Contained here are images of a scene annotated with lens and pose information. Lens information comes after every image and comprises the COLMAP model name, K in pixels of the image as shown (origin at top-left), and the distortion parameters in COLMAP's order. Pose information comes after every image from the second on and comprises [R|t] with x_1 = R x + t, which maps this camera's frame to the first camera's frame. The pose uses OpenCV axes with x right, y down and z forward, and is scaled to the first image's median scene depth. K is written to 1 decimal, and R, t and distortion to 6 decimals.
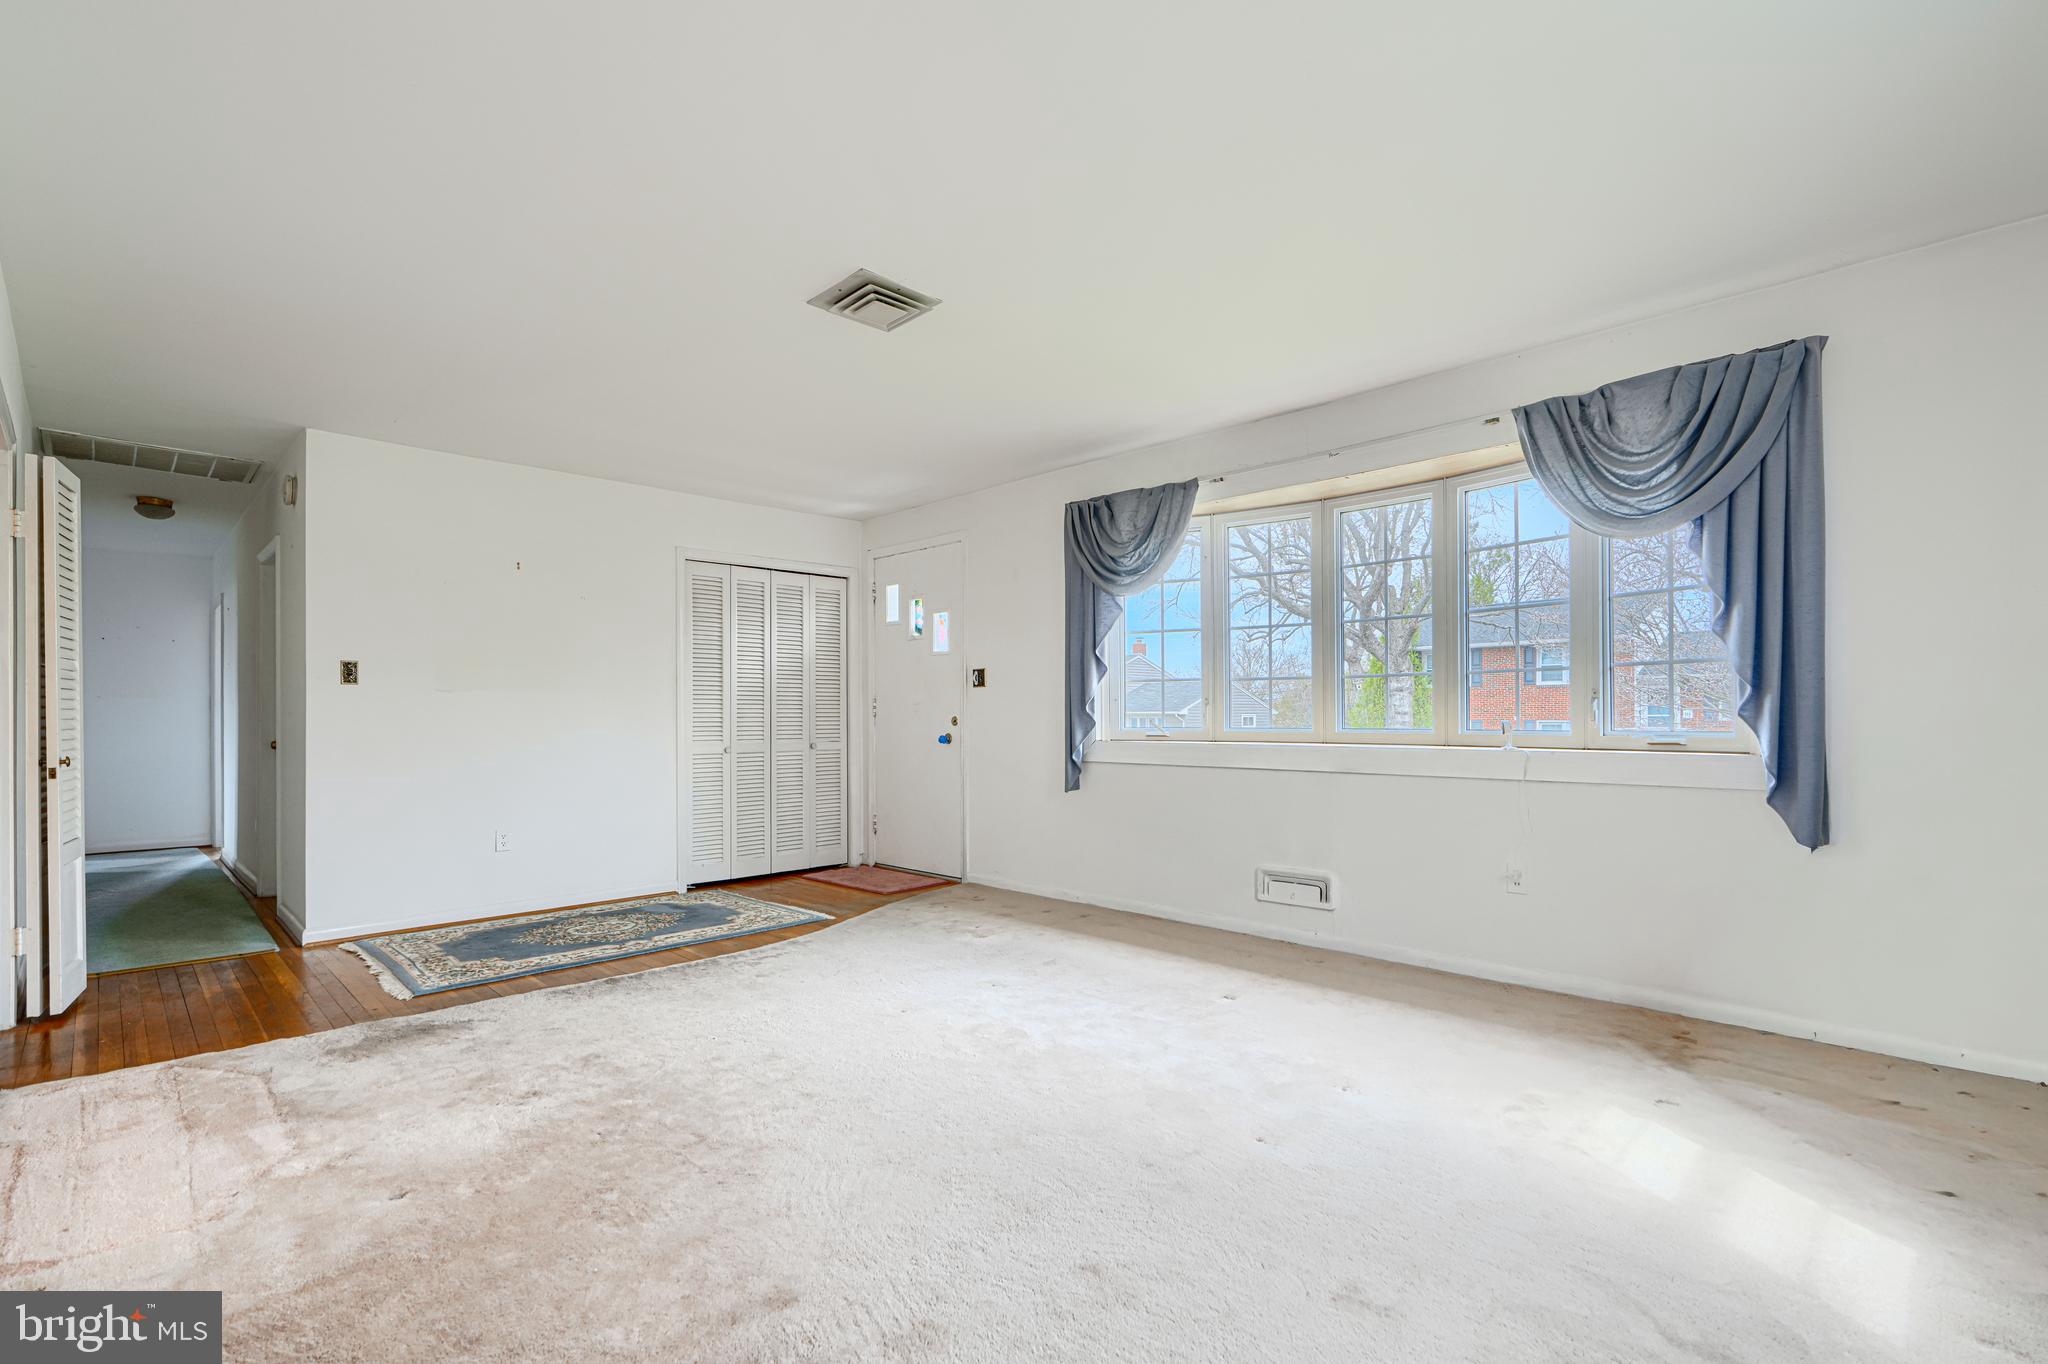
lens RADIAL K [[923.8, 0, 1026.2], [0, 923.8, 713.0], [0, 0, 1]] dist [0.004044, 0.000188]
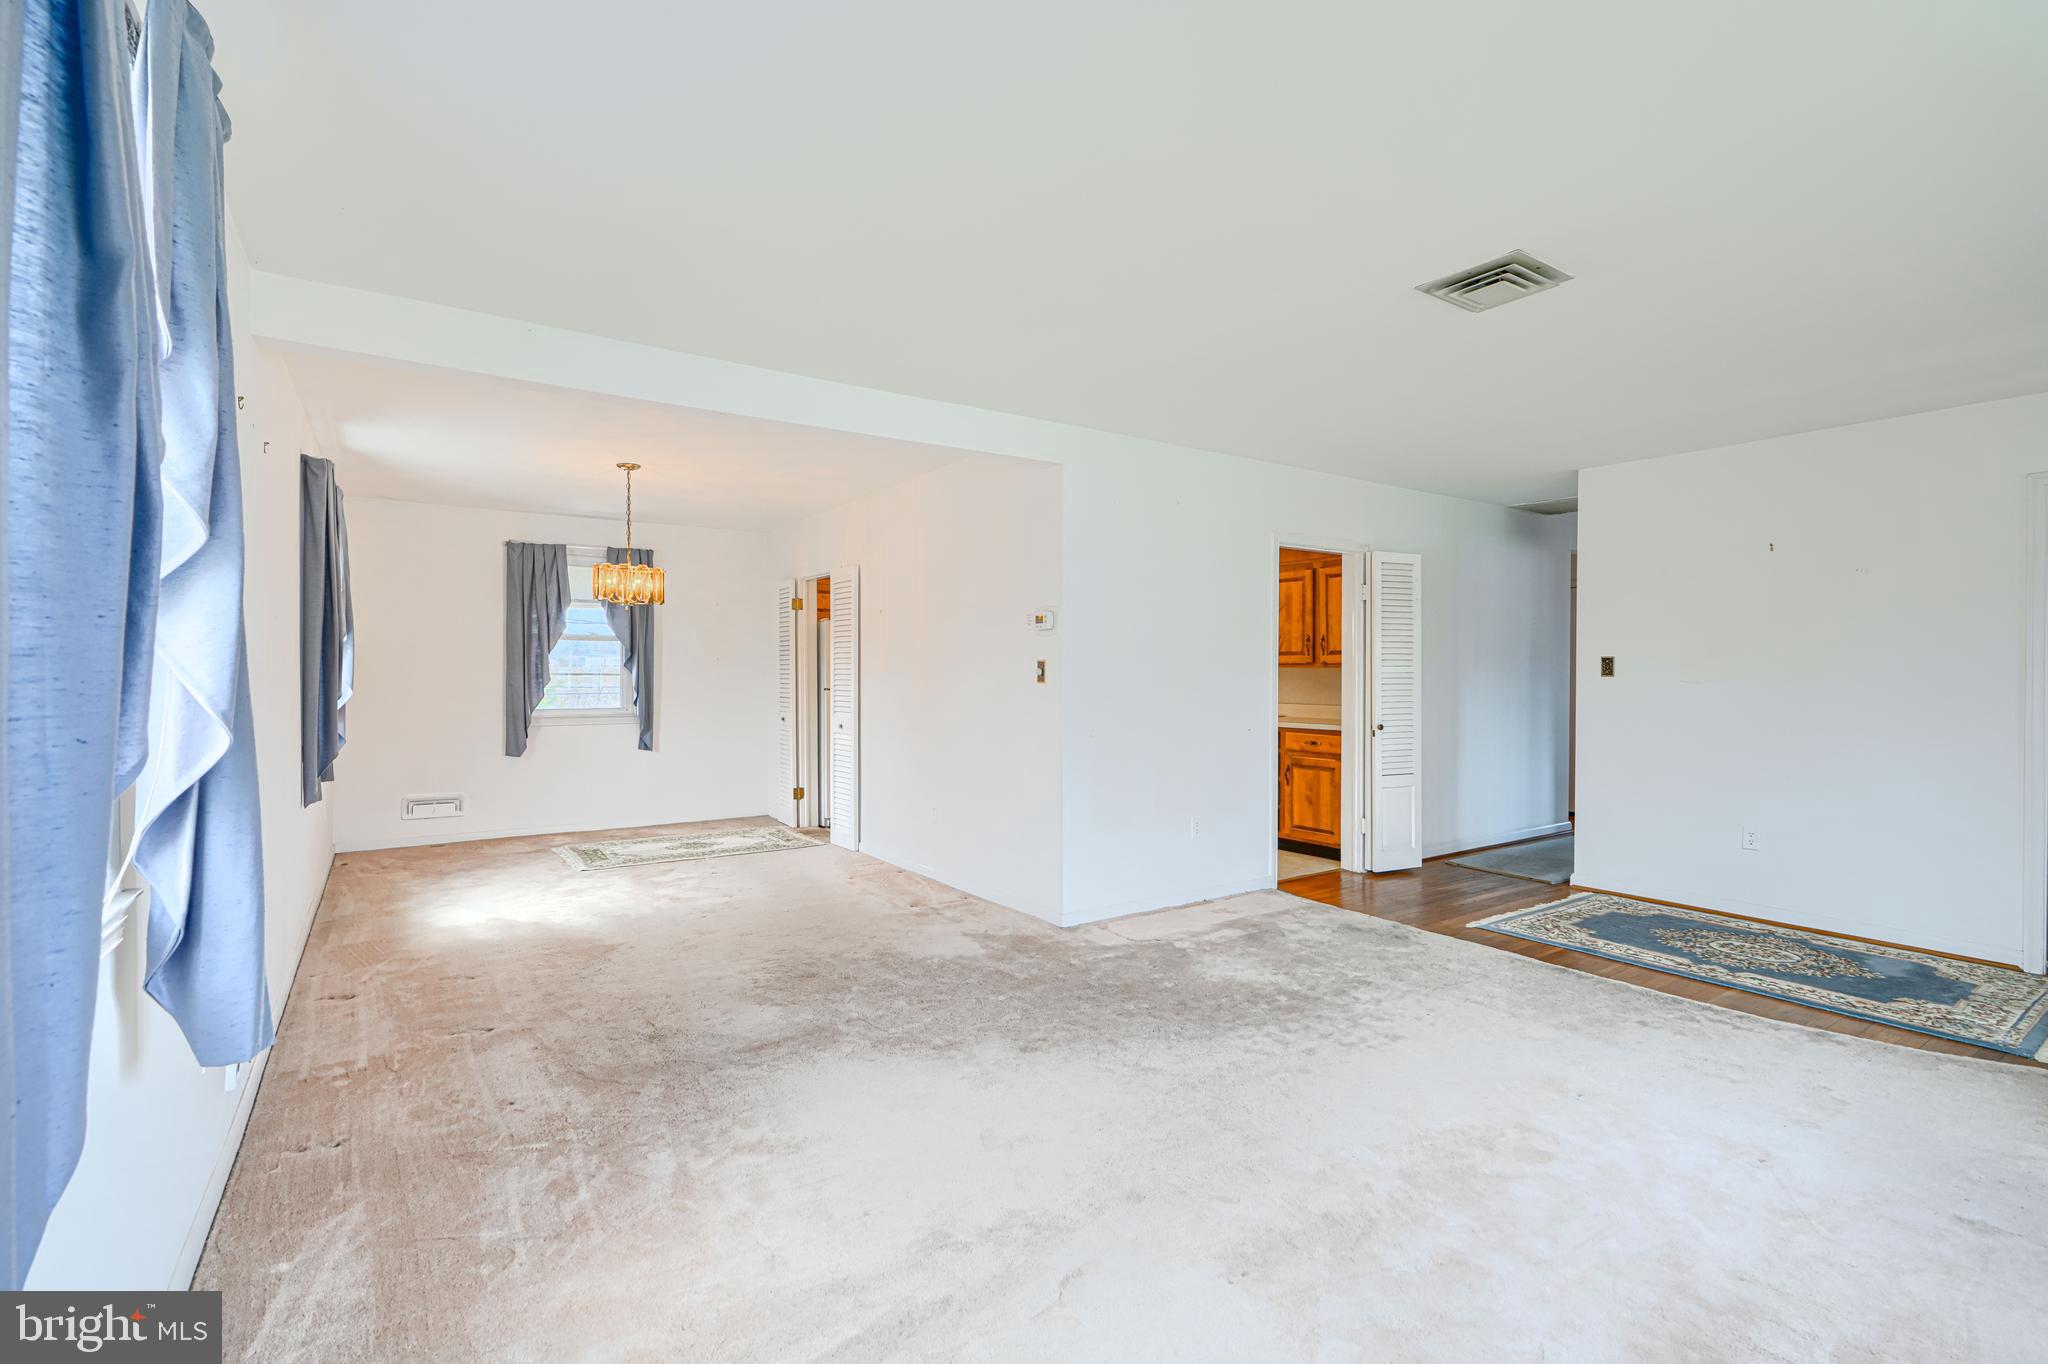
lens RADIAL K [[918.2, 0, 1024.0], [0, 918.2, 682.0], [0, 0, 1]] dist [0.003644, 0.000166]
pose [[-0.181193, 0.012910, -0.983363, 0.677325], [0.001215, 0.999916, 0.012904, -0.049267], [0.983447, 0.001144, -0.181193, 0.596128]]
